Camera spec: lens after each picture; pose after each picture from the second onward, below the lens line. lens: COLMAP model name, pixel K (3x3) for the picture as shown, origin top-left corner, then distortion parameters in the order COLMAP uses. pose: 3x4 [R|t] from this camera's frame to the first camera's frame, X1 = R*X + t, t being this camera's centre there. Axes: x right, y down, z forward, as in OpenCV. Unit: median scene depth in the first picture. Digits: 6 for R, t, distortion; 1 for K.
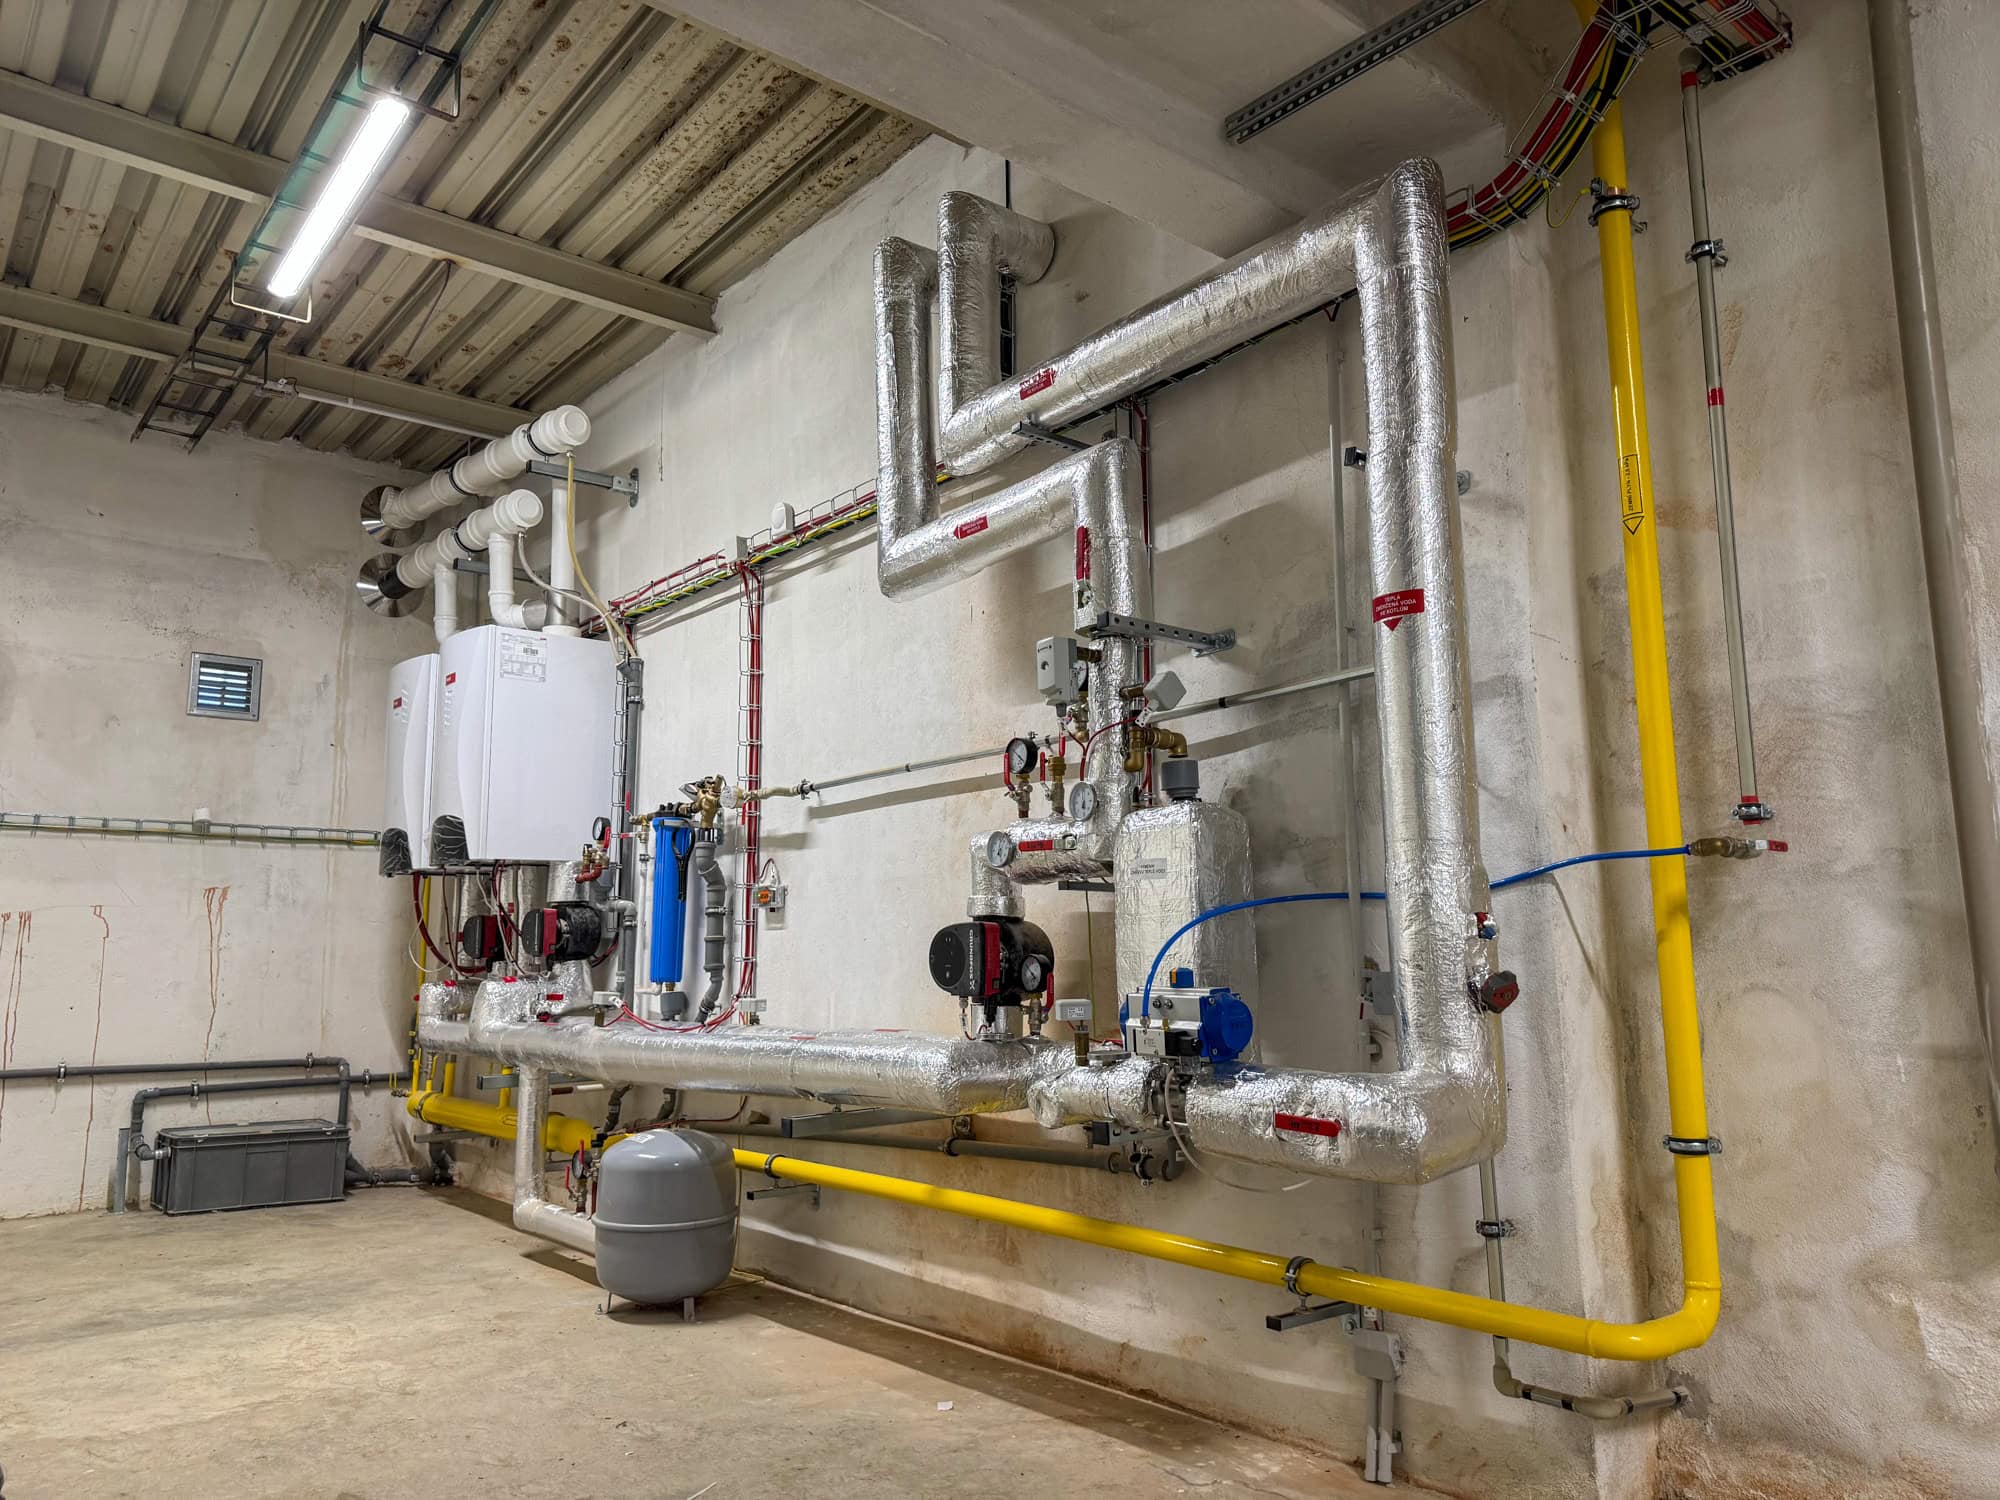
lens RADIAL K [[1419.6, 0, 1009.1], [0, 1419.6, 751.1], [0, 0, 1]] dist [0.031907, -0.040674]
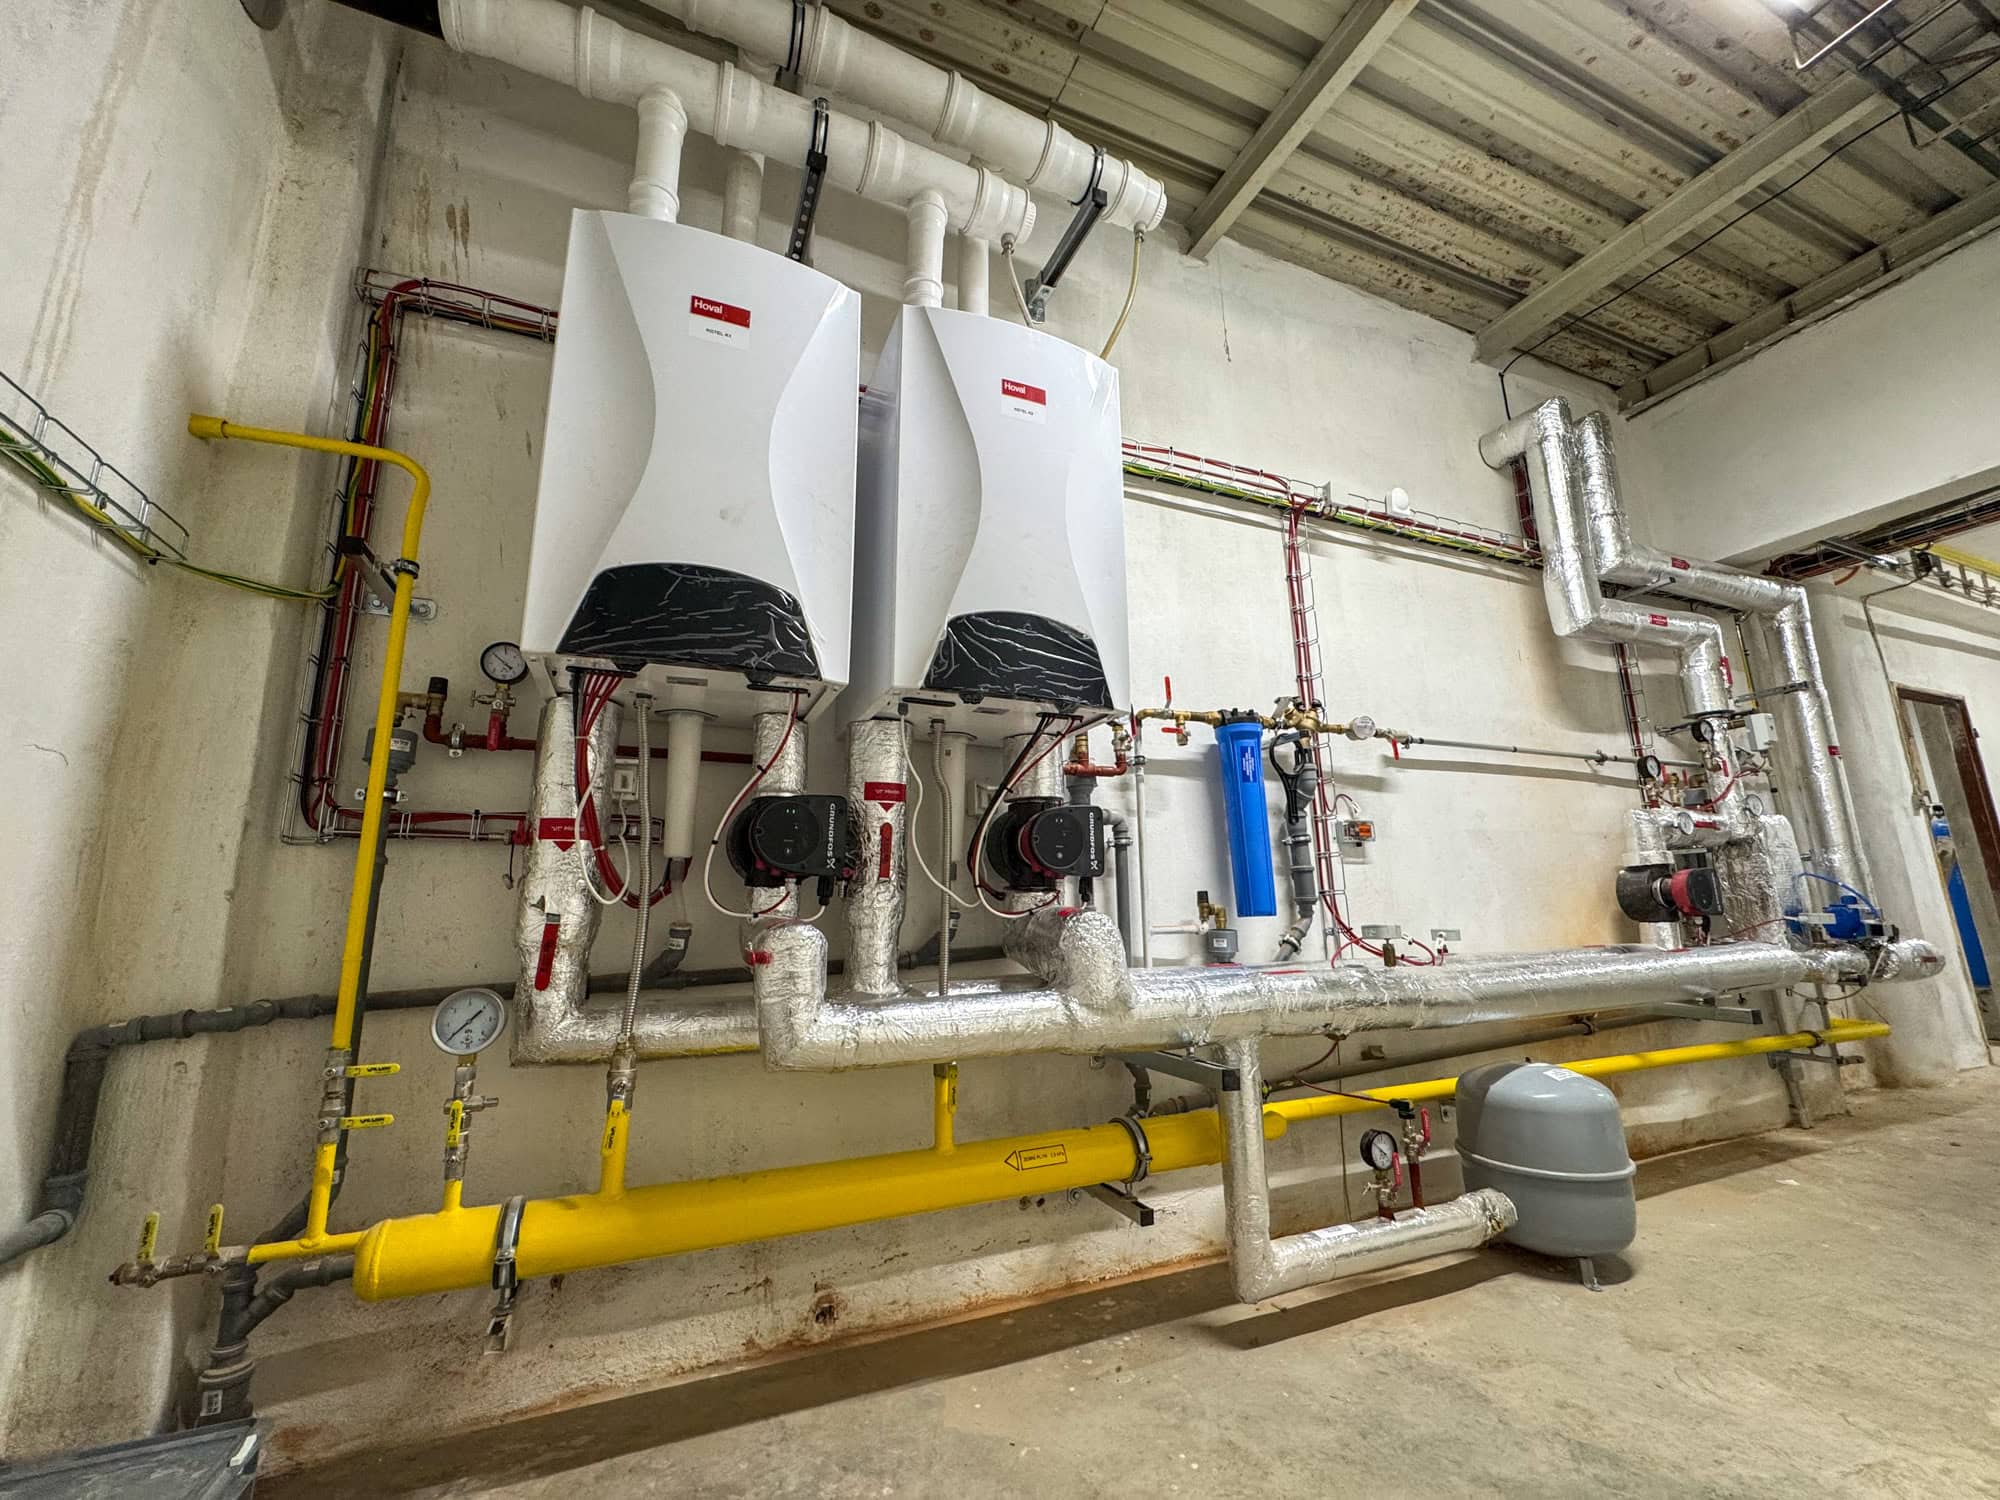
lens RADIAL K [[794.8, 0, 999.7], [0, 794.8, 748.7], [0, 0, 1]] dist [-0.012150, 0.000200]
pose [[0.285315, 0.199601, 0.937419, -0.802588], [-0.133889, 0.976784, -0.167232, 0.177021], [-0.949036, -0.077797, 0.305415, 1.087988]]
